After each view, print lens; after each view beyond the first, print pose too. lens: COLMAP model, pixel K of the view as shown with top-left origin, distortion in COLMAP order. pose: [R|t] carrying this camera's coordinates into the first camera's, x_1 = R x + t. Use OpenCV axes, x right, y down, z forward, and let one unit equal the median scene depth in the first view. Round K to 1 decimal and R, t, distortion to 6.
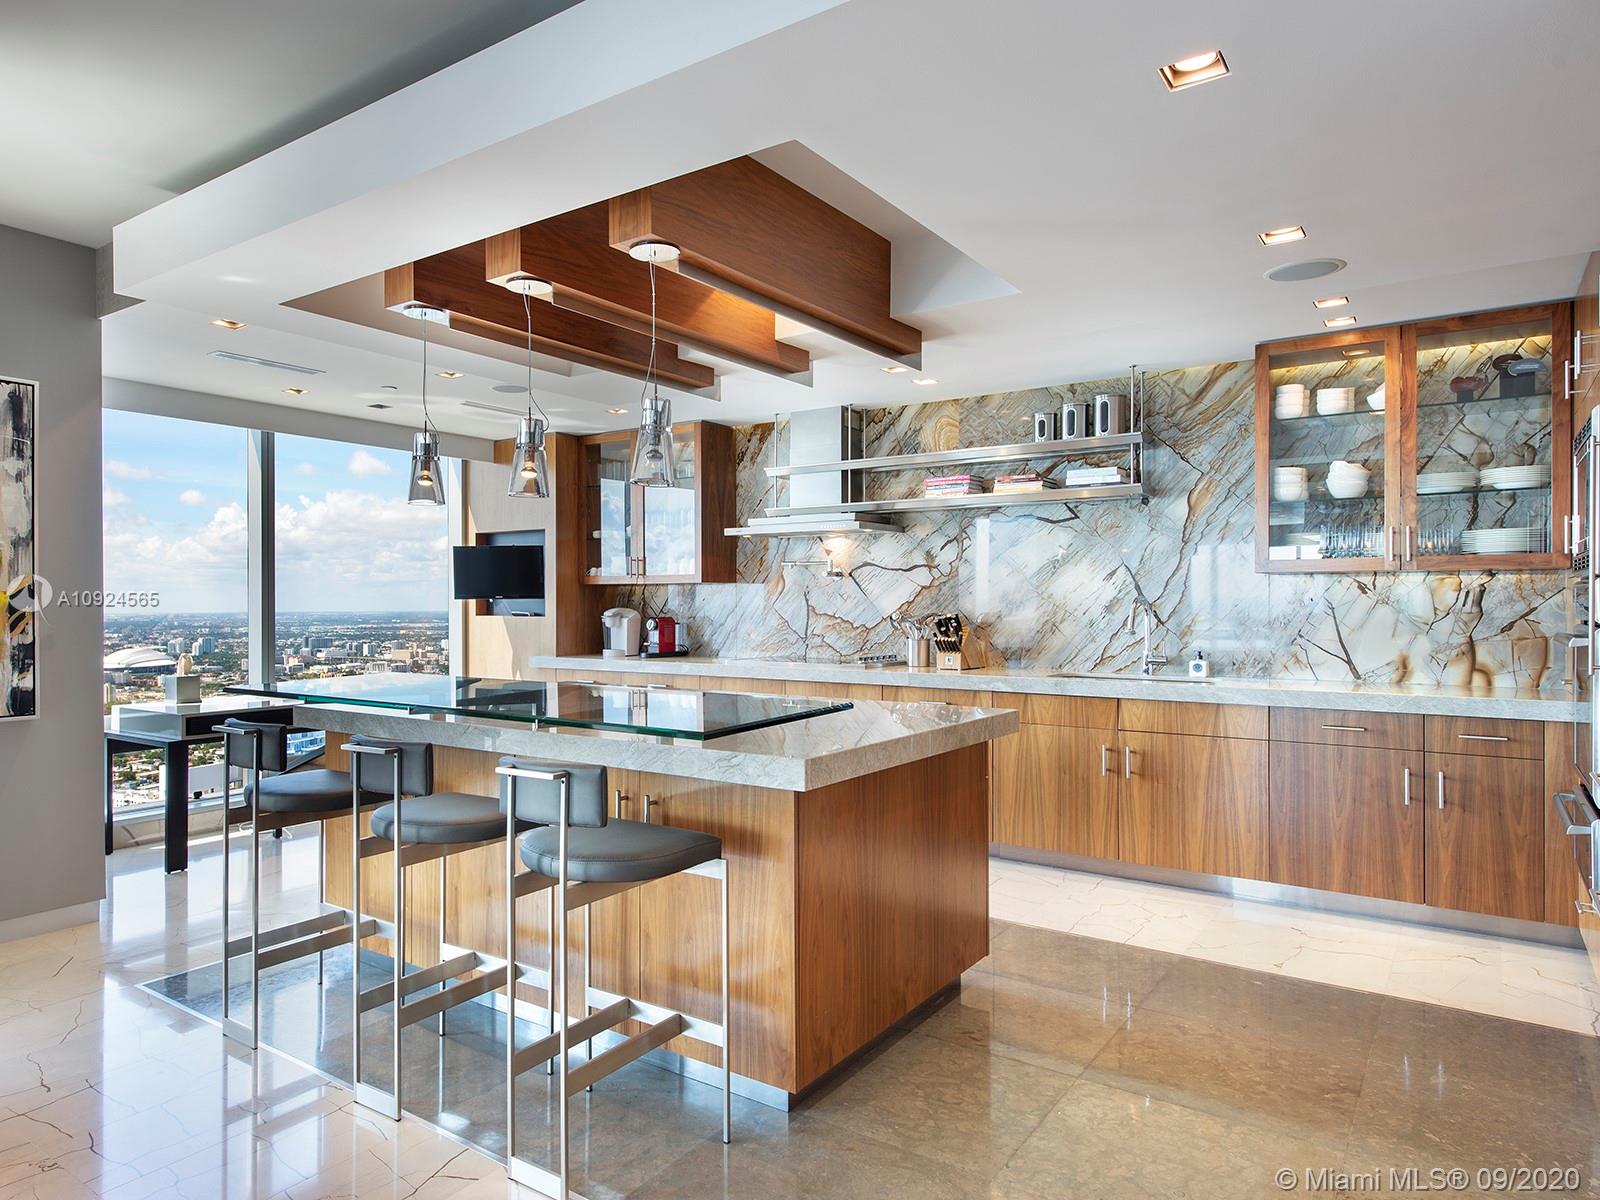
lens RADIAL K [[956.4, 0, 799.6], [0, 956.4, 593.6], [0, 0, 1]] dist [0.000731, 0.000148]
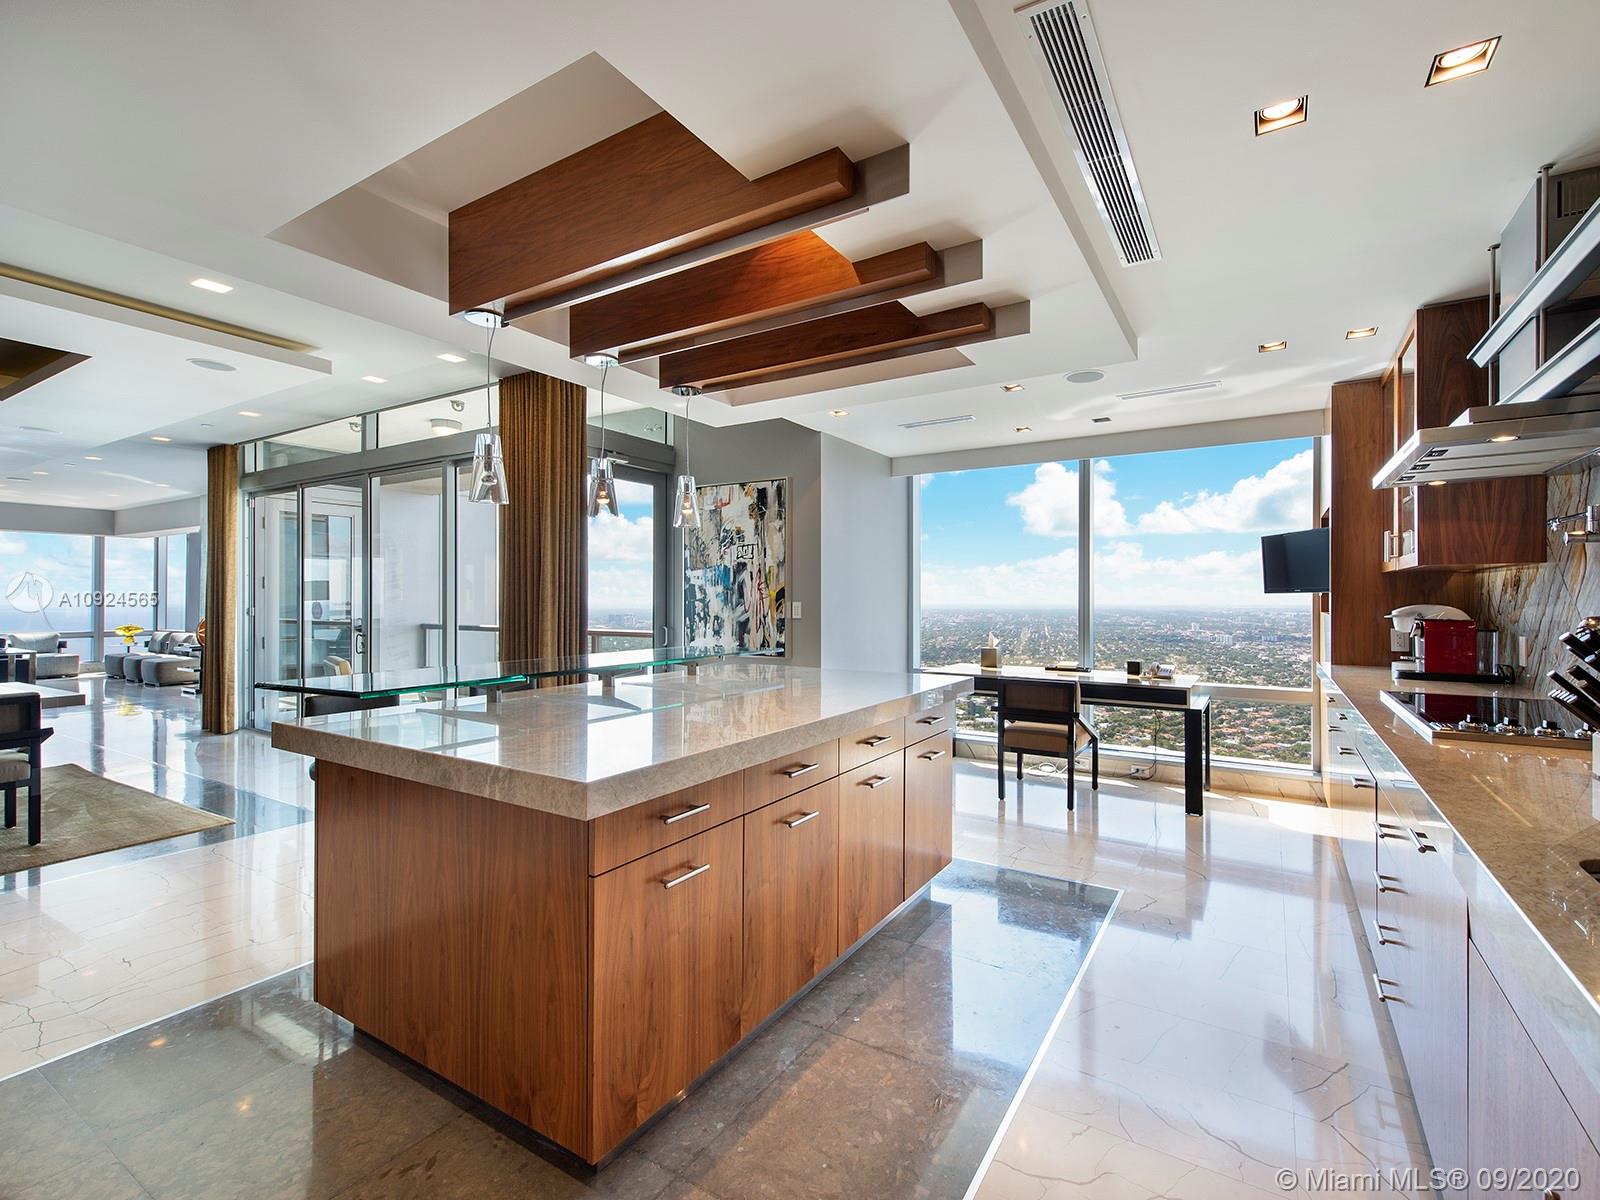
lens RADIAL K [[724.0, 0, 824.9], [0, 724.0, 590.0], [0, 0, 1]] dist [-0.002656, -0.000005]
pose [[0.031697, -0.010076, -0.999447, 0.607474], [0.003969, 0.999943, -0.009955, 0.011585], [0.999490, -0.003652, 0.031735, 1.040797]]
